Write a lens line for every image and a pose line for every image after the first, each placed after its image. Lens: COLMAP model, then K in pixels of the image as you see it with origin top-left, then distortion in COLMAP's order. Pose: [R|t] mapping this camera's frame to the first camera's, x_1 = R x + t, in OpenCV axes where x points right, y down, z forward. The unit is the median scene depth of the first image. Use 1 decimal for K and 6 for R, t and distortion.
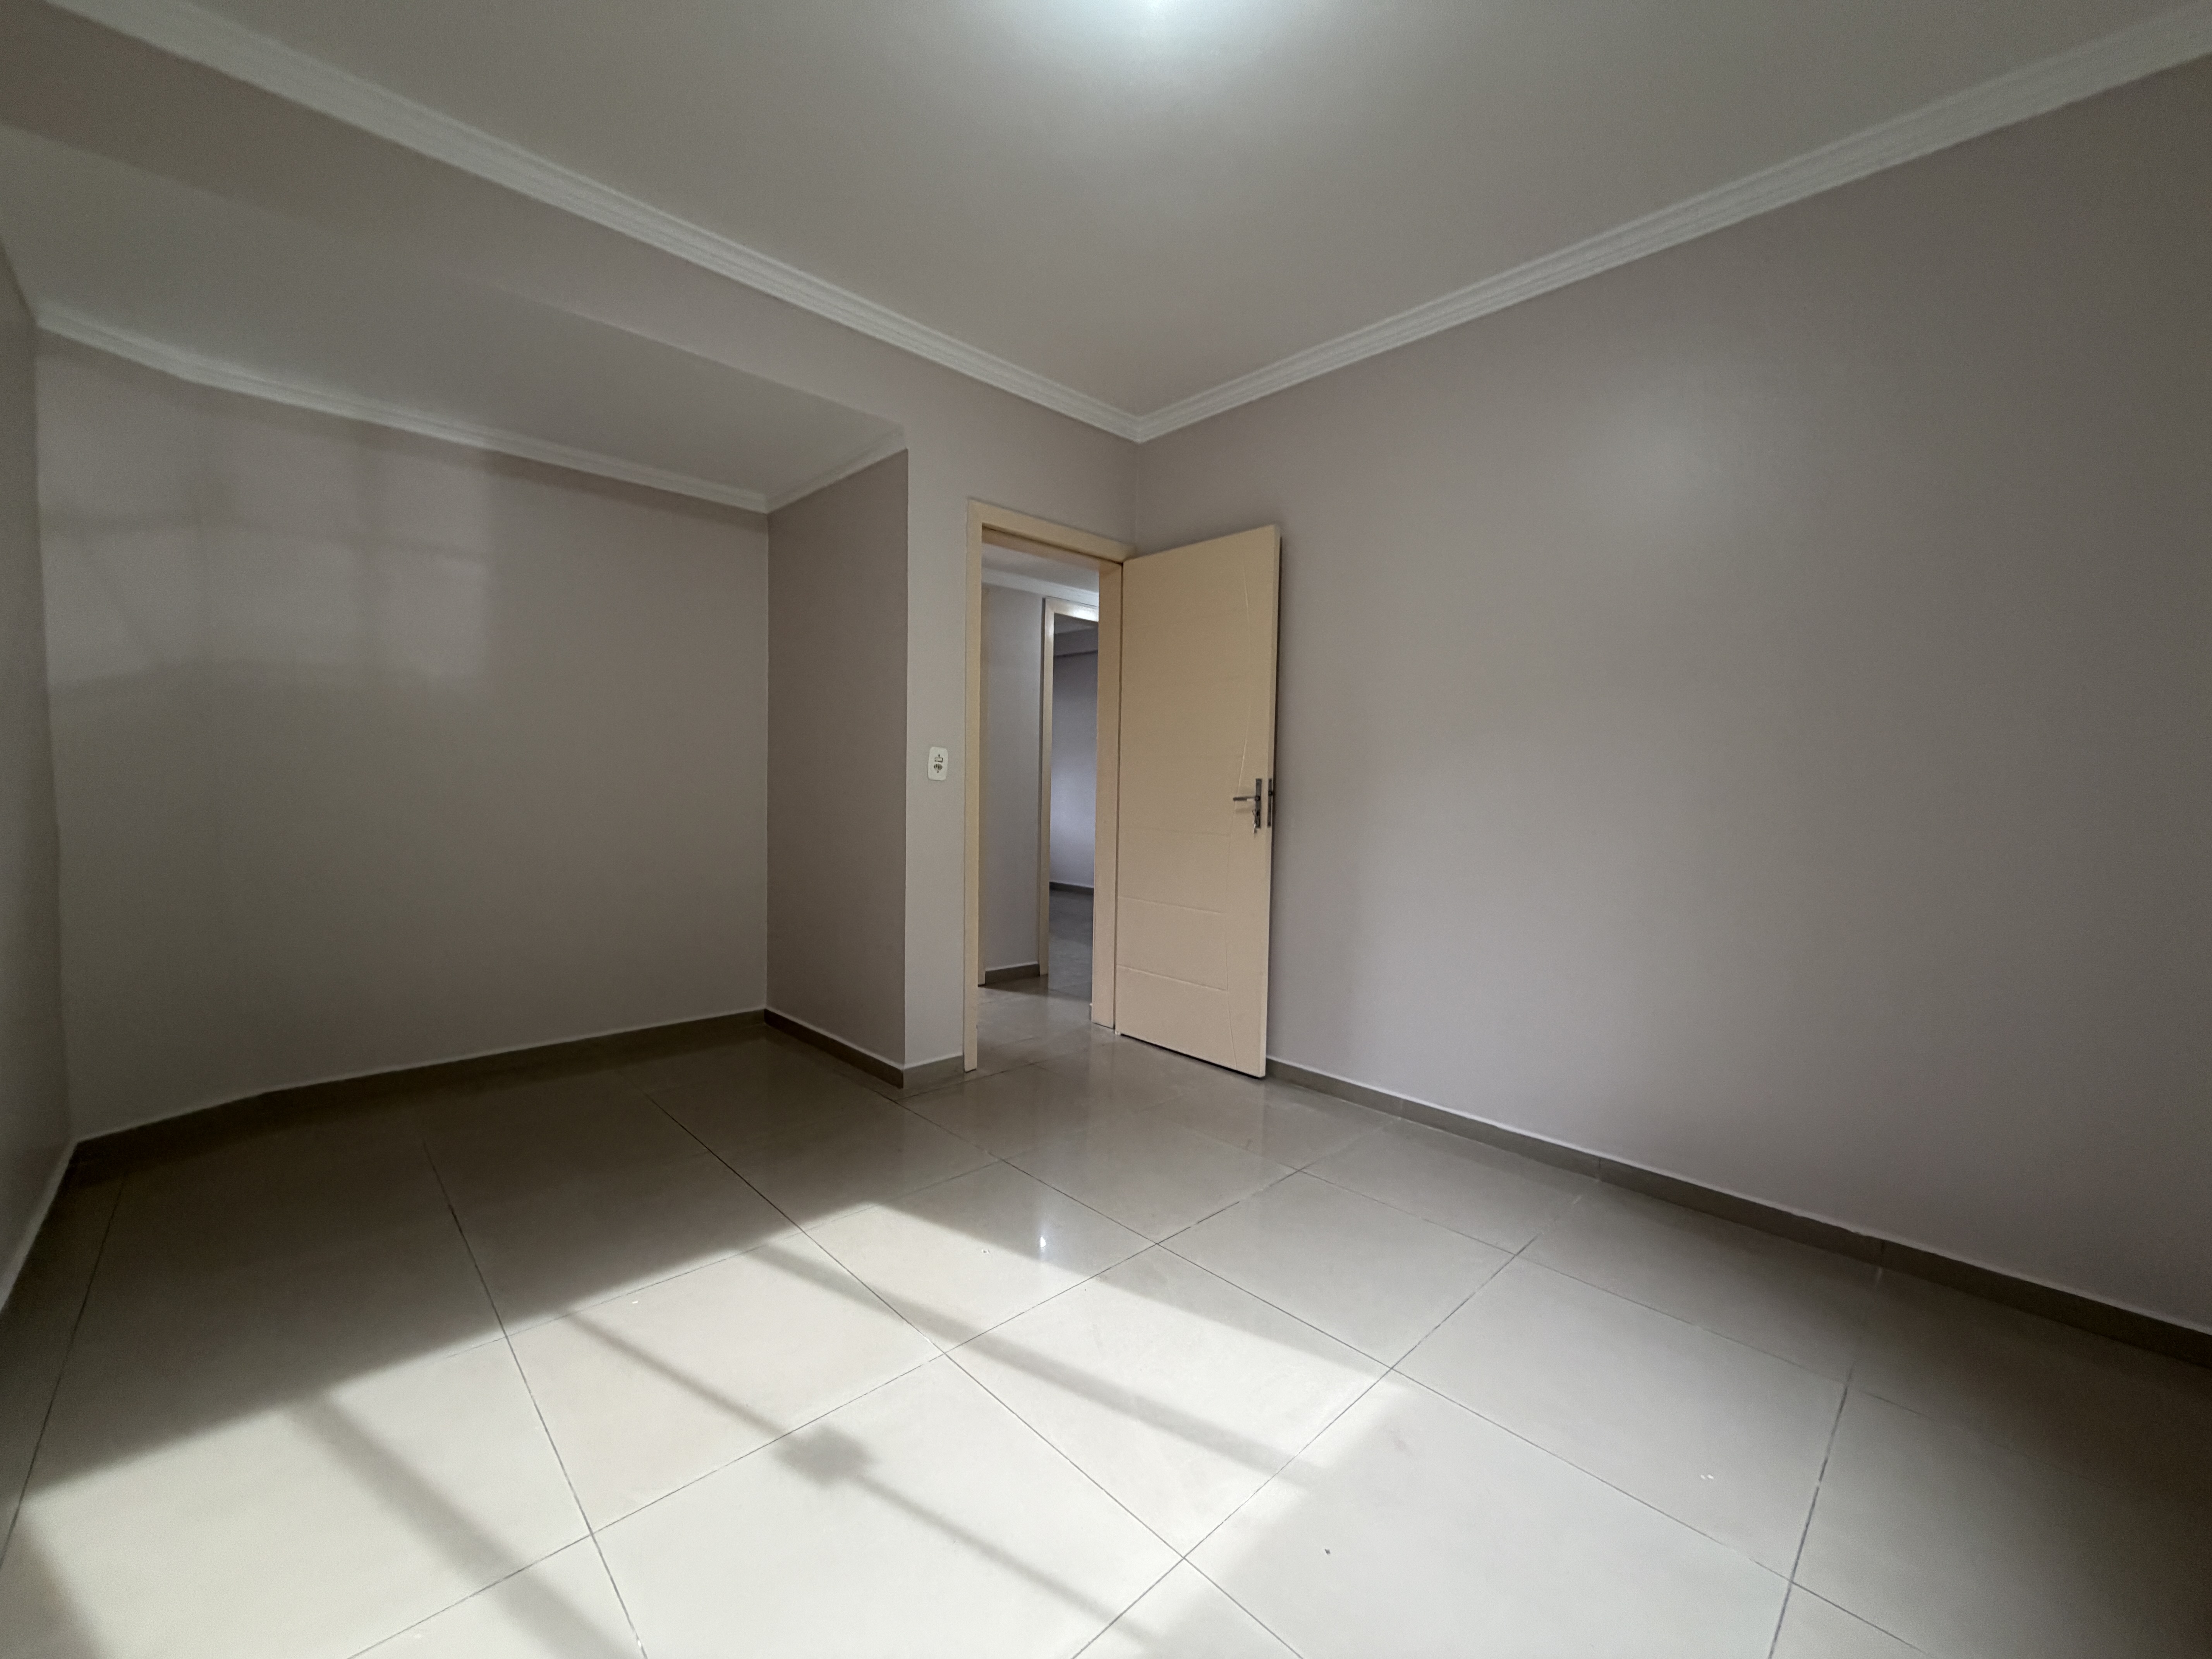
lens RADIAL K [[887.0, 0, 1106.0], [0, 887.0, 829.5], [0, 0, 1]] dist [-0.001797, 0.001003]
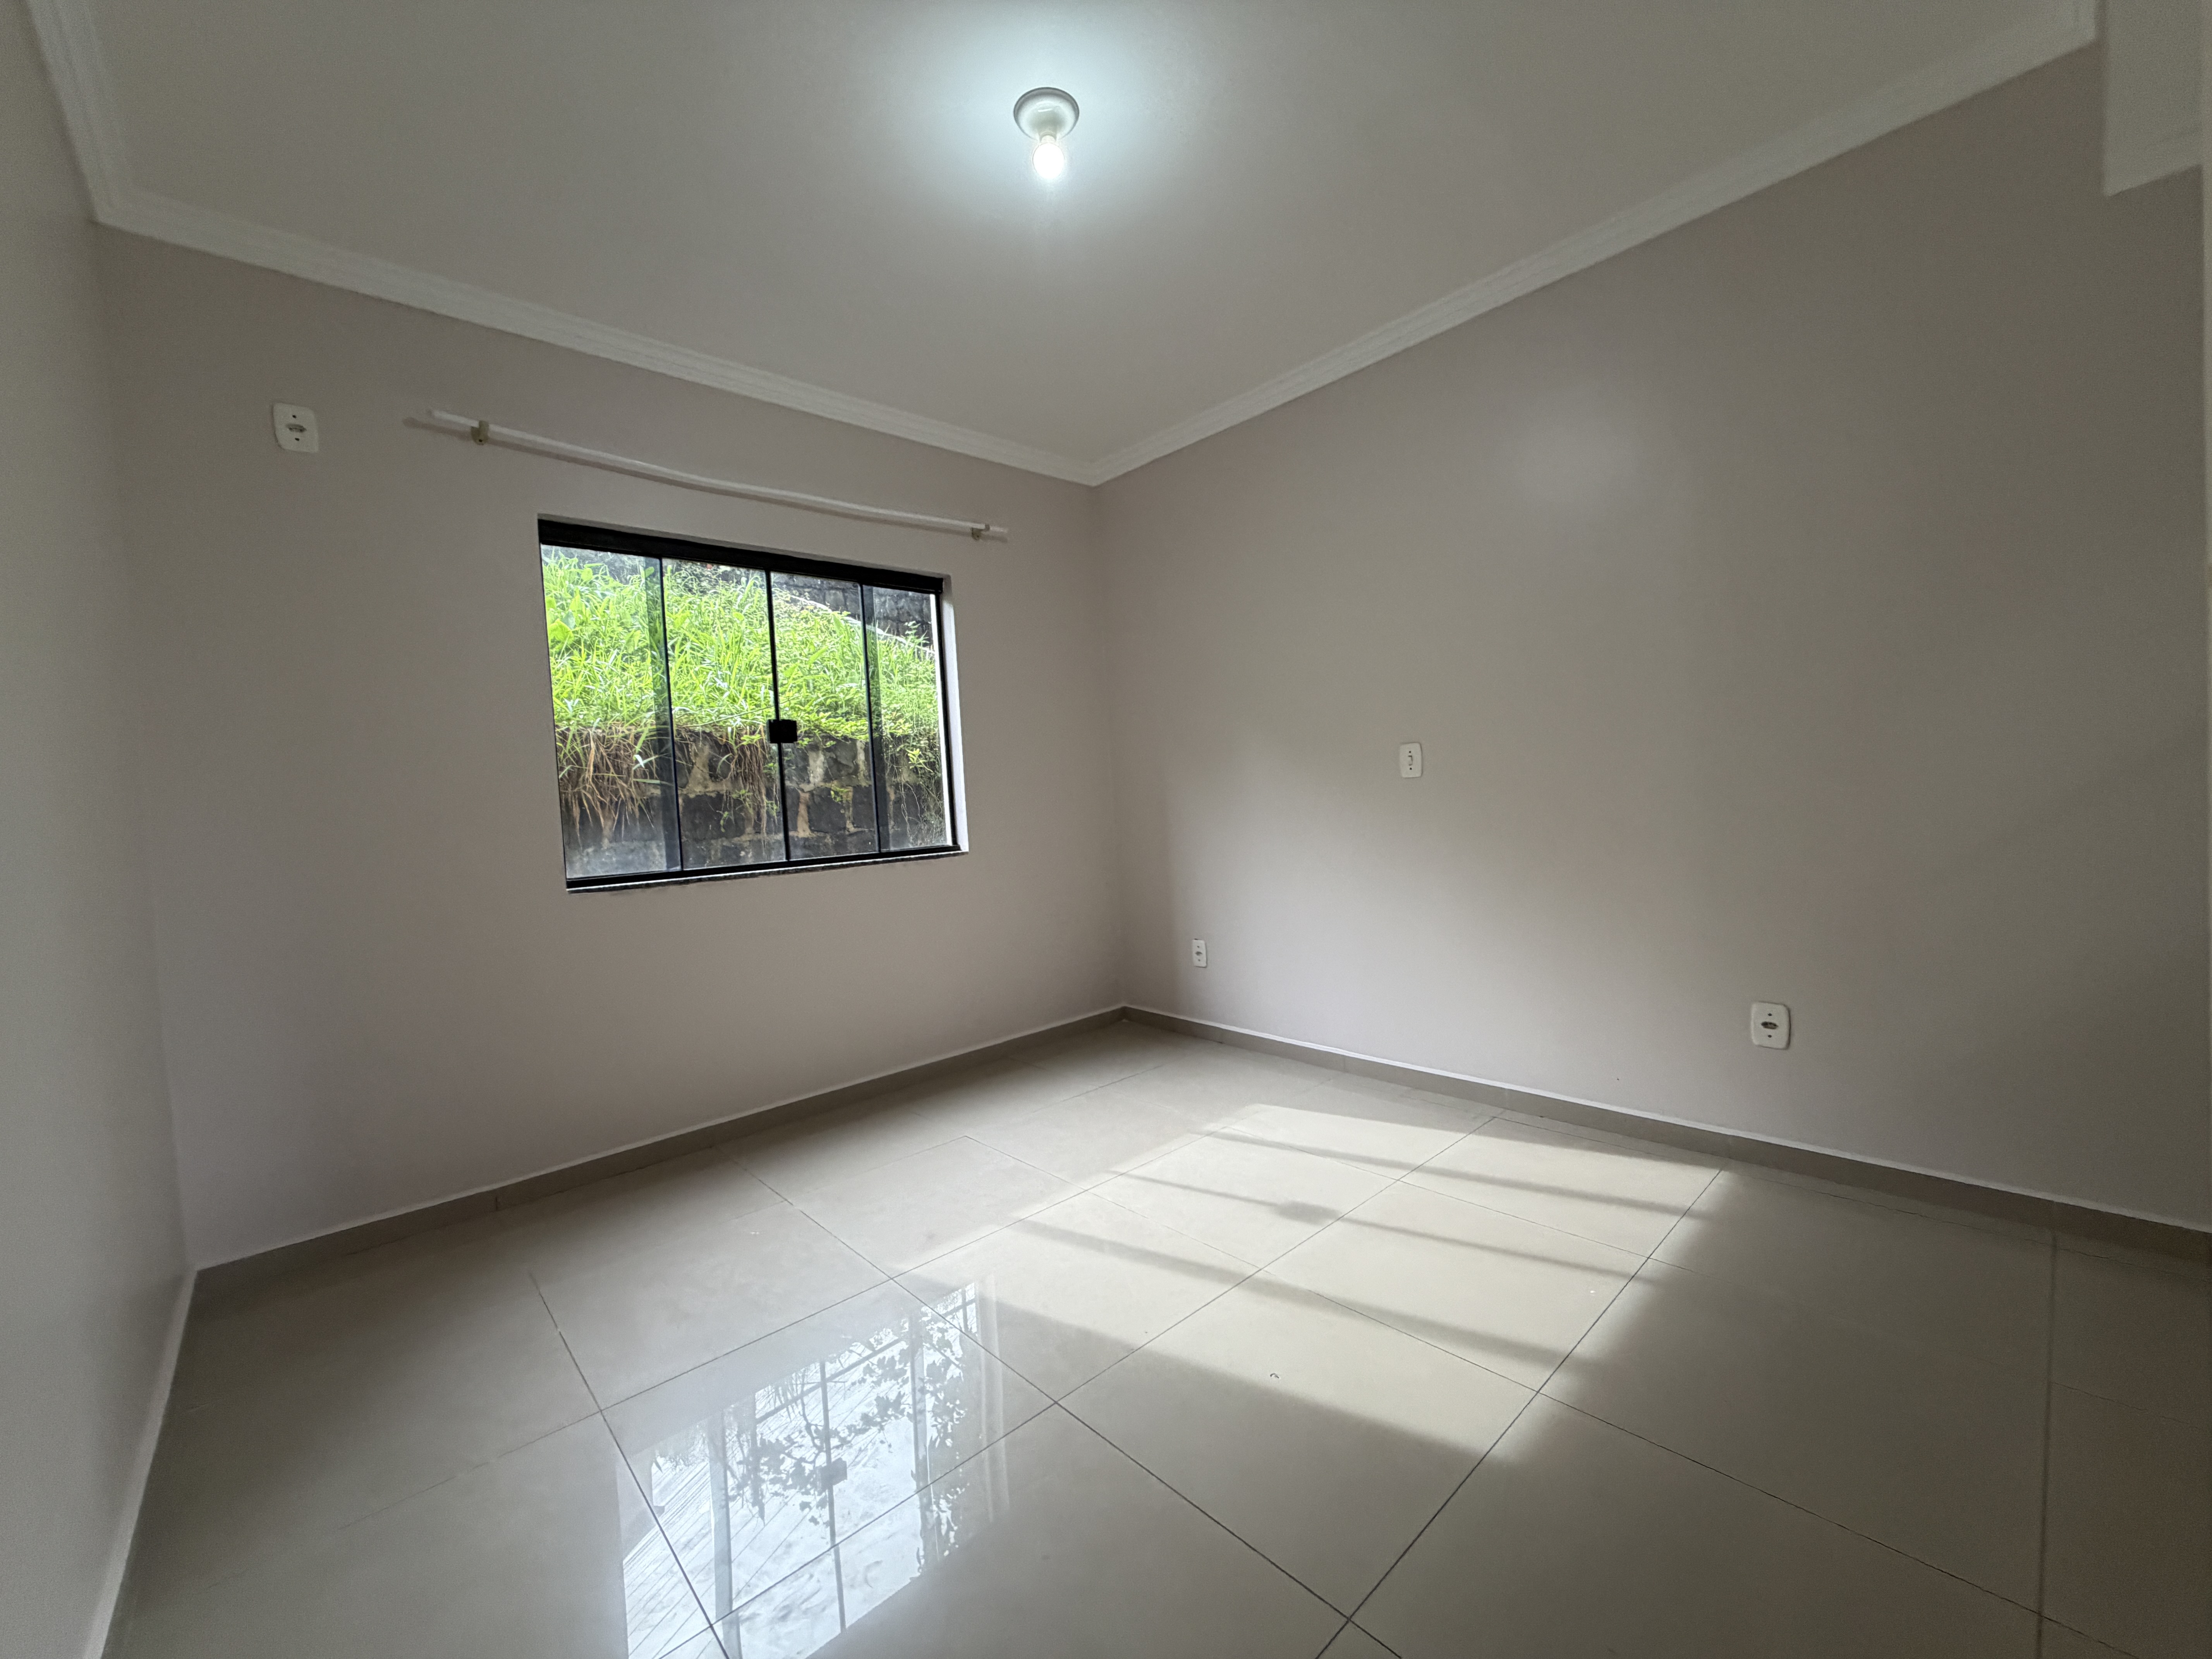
lens RADIAL K [[887.0, 0, 1106.0], [0, 887.0, 829.5], [0, 0, 1]] dist [-0.001797, 0.001003]
pose [[-0.998800, 0.034203, 0.035060, -0.041393], [0.037337, 0.994964, 0.093020, -0.124508], [-0.031701, 0.094218, -0.995047, 2.404001]]
